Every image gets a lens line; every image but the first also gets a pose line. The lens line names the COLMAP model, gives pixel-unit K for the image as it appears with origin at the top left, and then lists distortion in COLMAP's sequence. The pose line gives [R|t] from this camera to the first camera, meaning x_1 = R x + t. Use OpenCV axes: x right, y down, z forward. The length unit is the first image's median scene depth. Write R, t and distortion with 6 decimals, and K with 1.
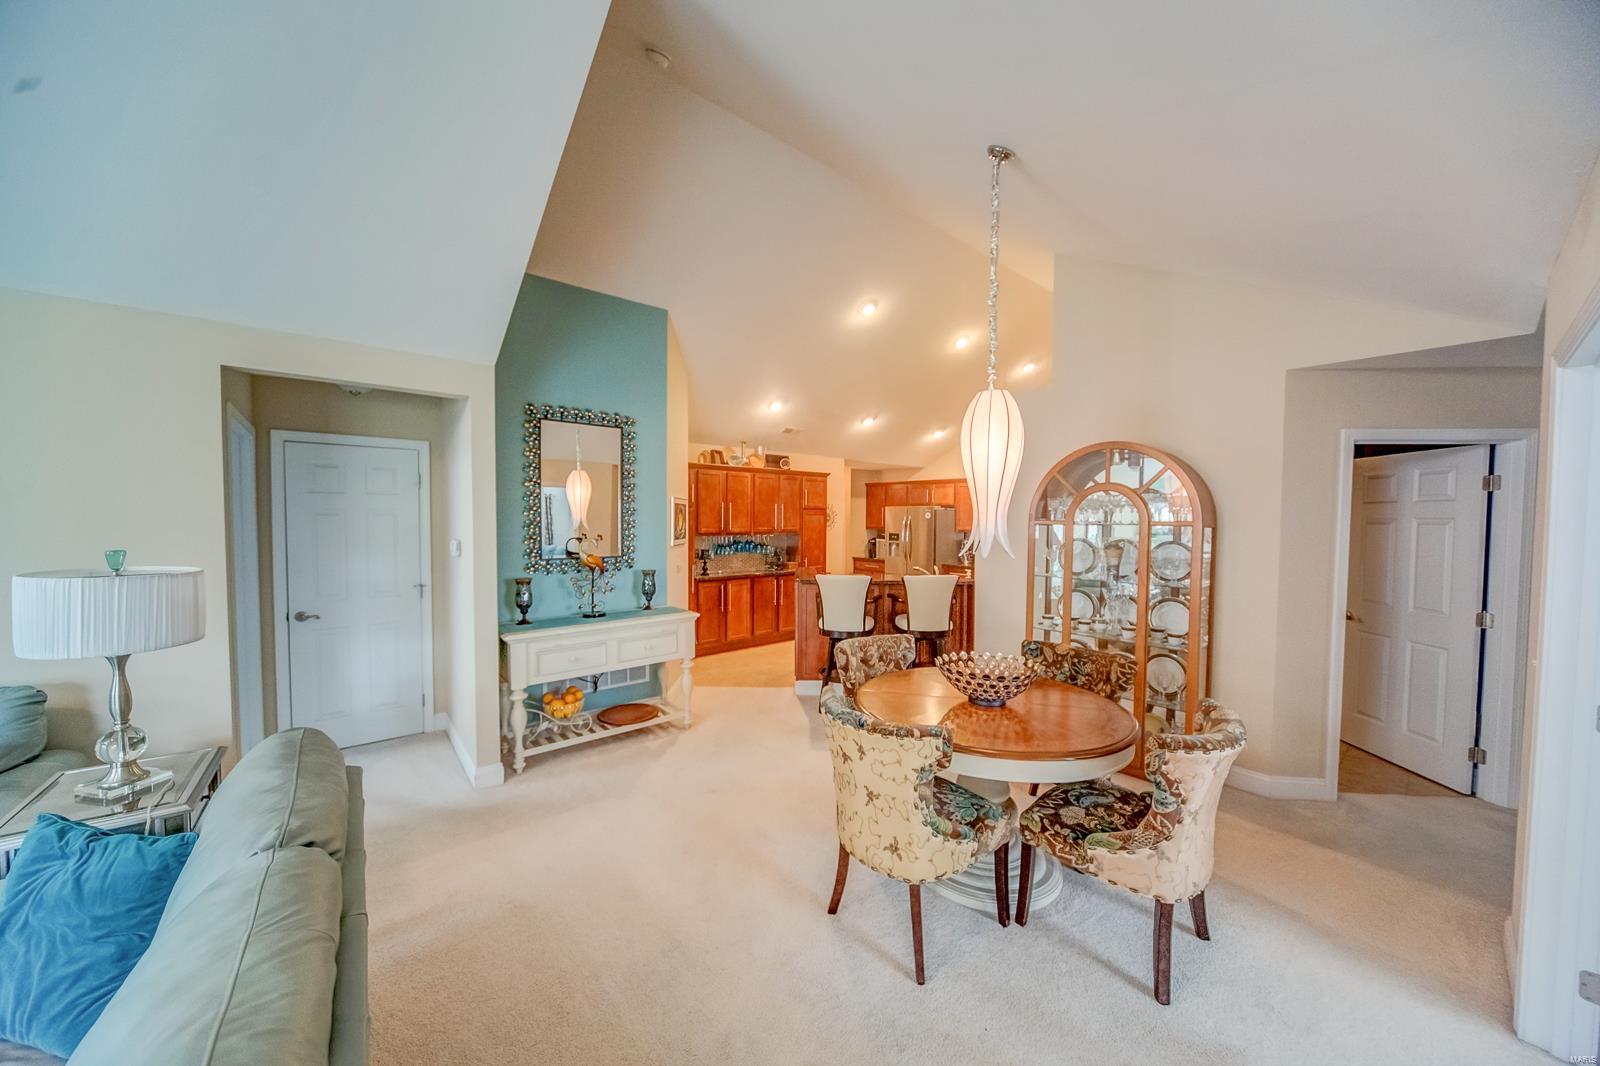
lens RADIAL K [[545.1, 0, 802.6], [0, 545.1, 538.9], [0, 0, 1]] dist [-0.013192, -0.000035]
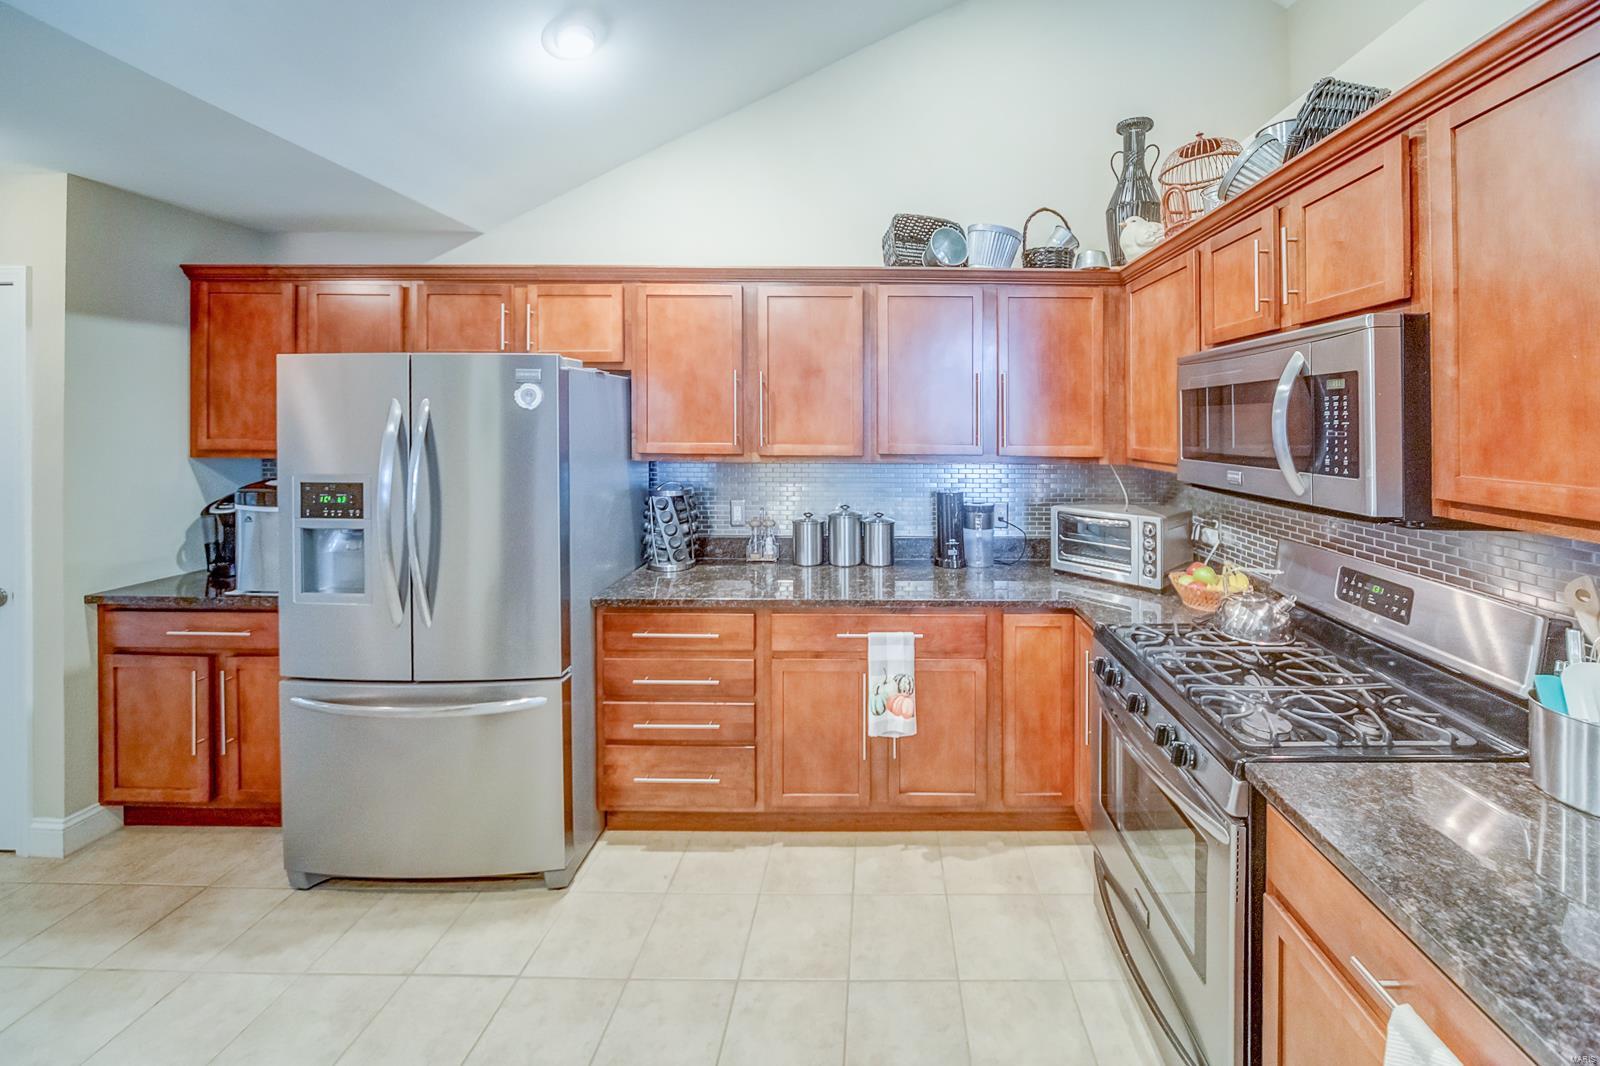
lens RADIAL K [[577.3, 0, 865.3], [0, 577.3, 437.9], [0, 0, 1]] dist [-0.011172, 0.000766]
pose [[0.640973, -0.020721, 0.767284, 0.170251], [0.024269, 0.999683, 0.006723, -0.030736], [-0.767180, 0.014312, 0.641273, 0.915231]]
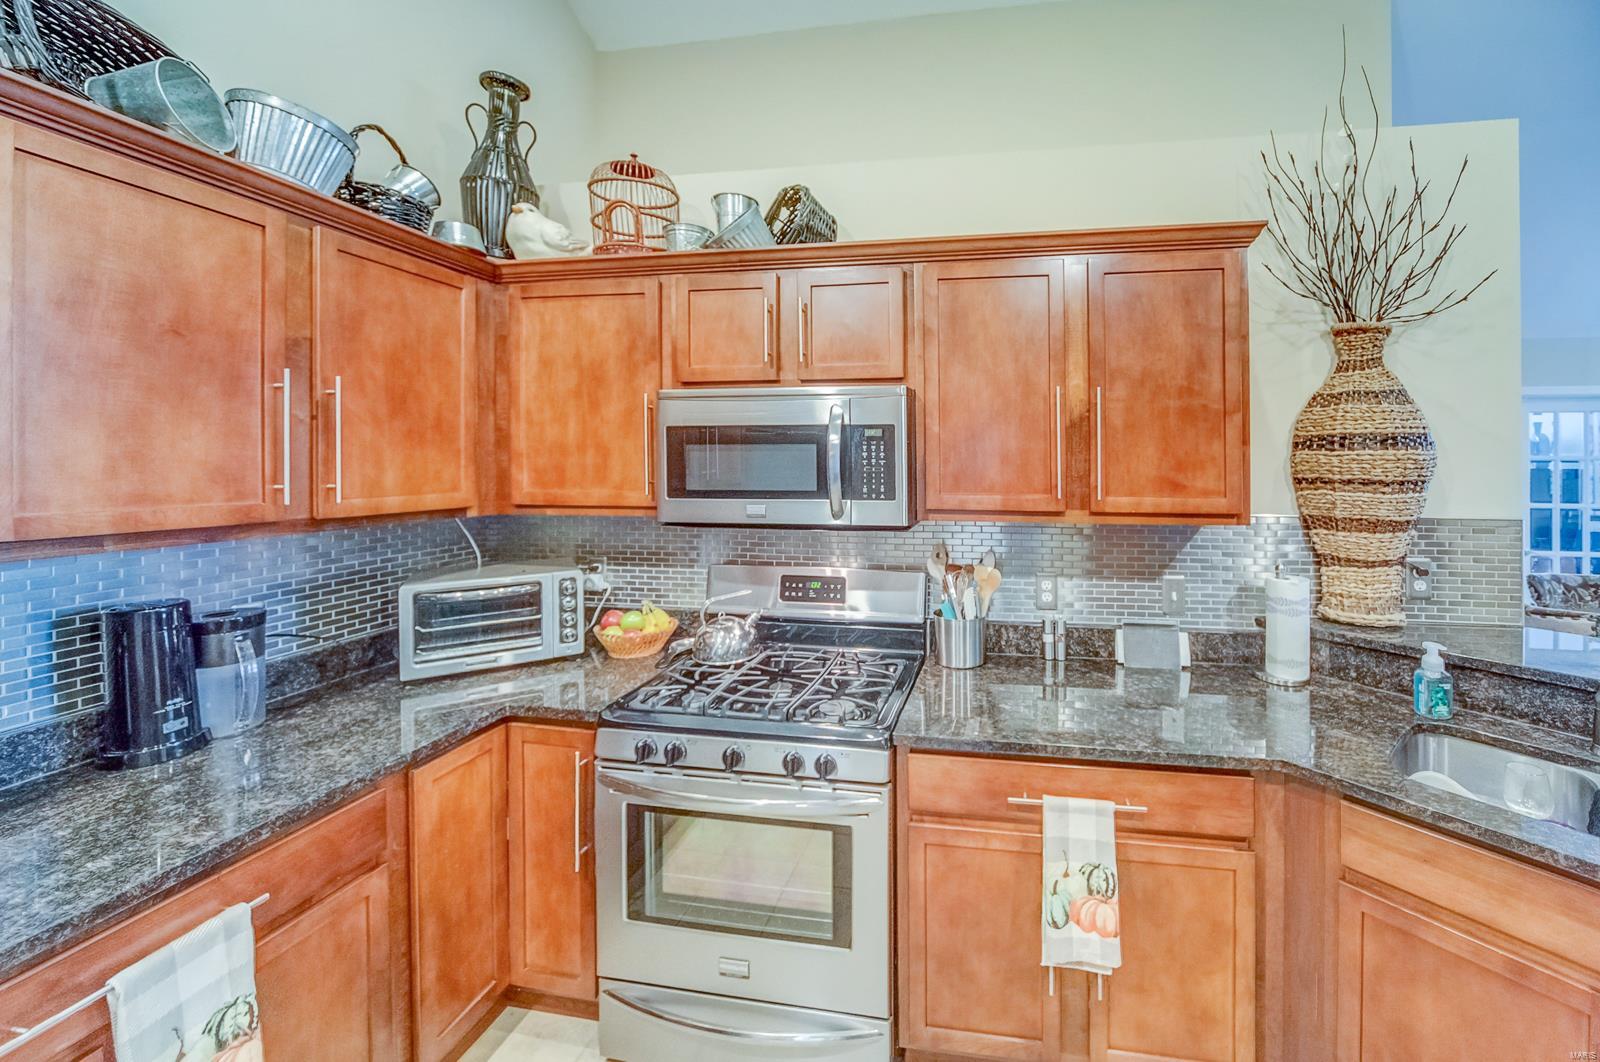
lens RADIAL K [[606.1, 0, 922.1], [0, 606.1, 469.7], [0, 0, 1]] dist [-0.000500, 0.000064]
pose [[-0.652532, -0.016372, 0.757585, 0.193113], [0.023010, 0.998877, 0.041406, -0.036881], [-0.757412, 0.044451, -0.651422, 1.061461]]
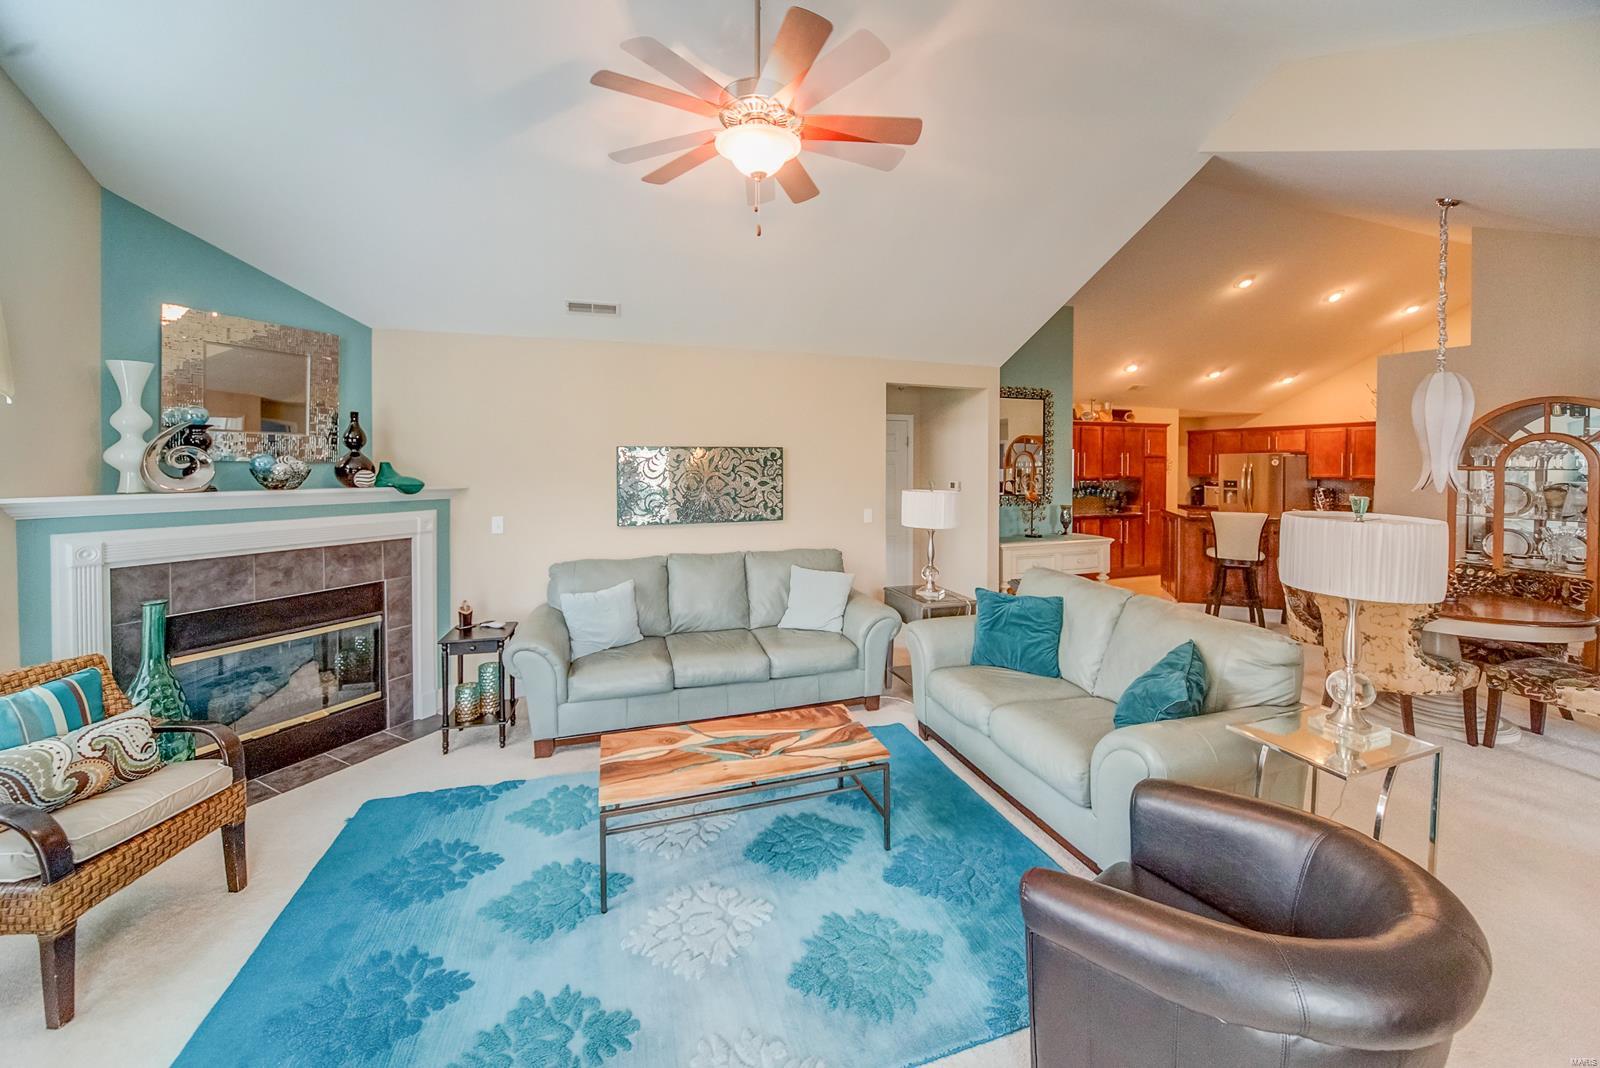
lens RADIAL K [[577.3, 0, 799.0], [0, 577.3, 474.2], [0, 0, 1]] dist [-0.011172, 0.000766]
pose [[0.932449, 0.000824, -0.361301, -0.247759], [-0.009878, 0.999682, -0.023212, 0.013526], [0.361167, 0.025213, 0.932160, -0.354154]]
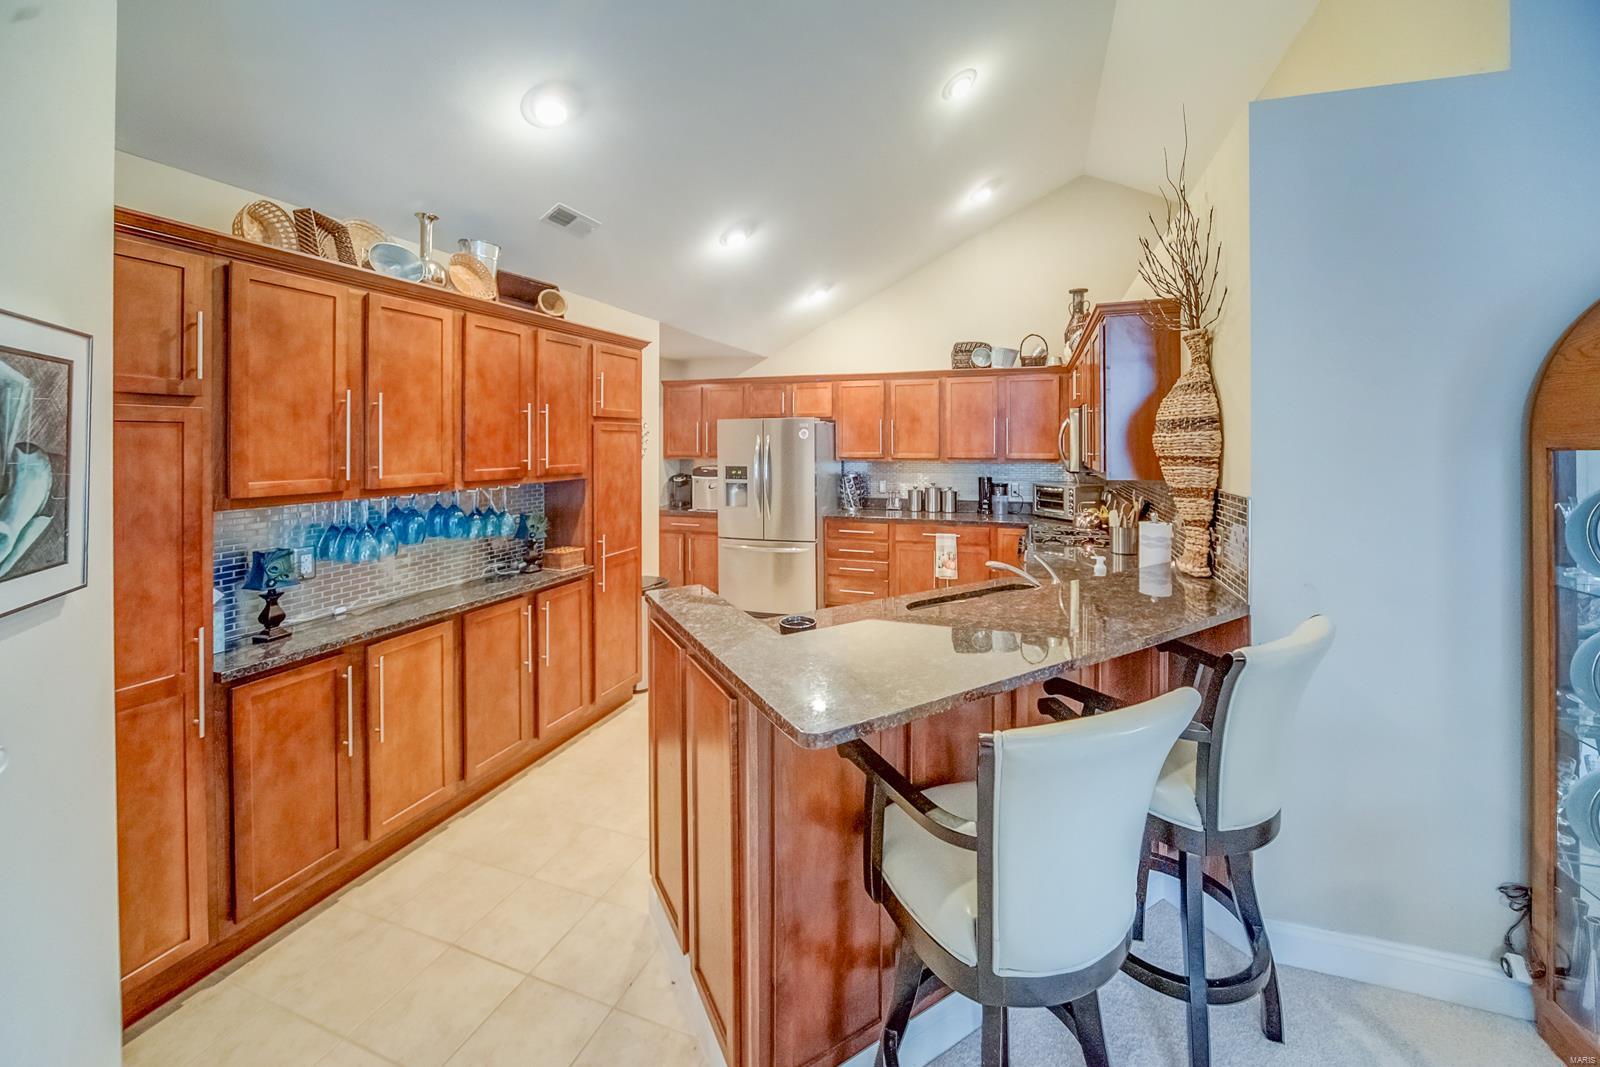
lens RADIAL K [[577.3, 0, 828.8], [0, 577.3, 443.8], [0, 0, 1]] dist [-0.011172, 0.000766]
pose [[0.851431, -0.008646, 0.524395, -0.083364], [0.024144, 0.999450, -0.022723, -0.022671], [-0.523910, 0.032008, 0.851172, 0.568534]]
